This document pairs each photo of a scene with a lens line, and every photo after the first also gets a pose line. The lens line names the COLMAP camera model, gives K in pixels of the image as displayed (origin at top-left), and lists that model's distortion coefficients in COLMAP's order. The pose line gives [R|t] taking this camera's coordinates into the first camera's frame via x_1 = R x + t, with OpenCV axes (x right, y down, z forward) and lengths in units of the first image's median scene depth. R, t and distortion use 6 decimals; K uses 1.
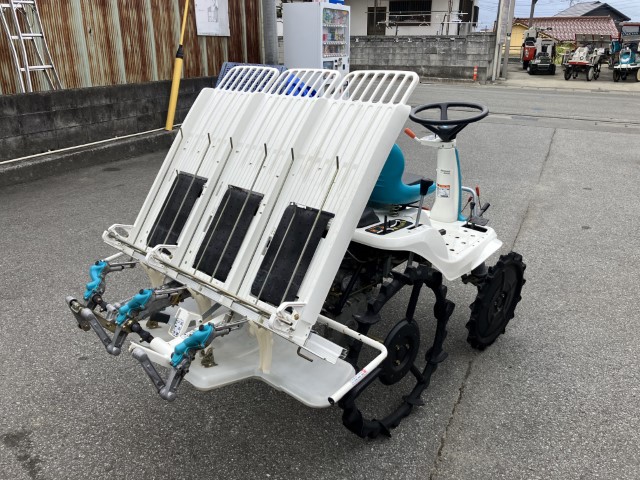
lens RADIAL K [[523.1, 0, 320.0], [0, 523.1, 240.0], [0, 0, 1]] dist [0.000103, -0.000285]
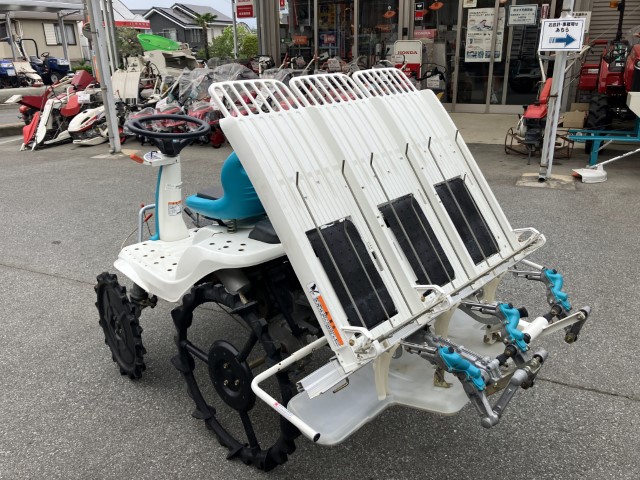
lens RADIAL K [[523.1, 0, 320.0], [0, 523.1, 240.0], [0, 0, 1]] dist [0.000103, -0.000285]
pose [[-0.050812, -0.330749, 0.942350, -0.943788], [0.368759, 0.870678, 0.325477, -0.352329], [-0.928135, 0.364039, 0.077726, 0.984622]]
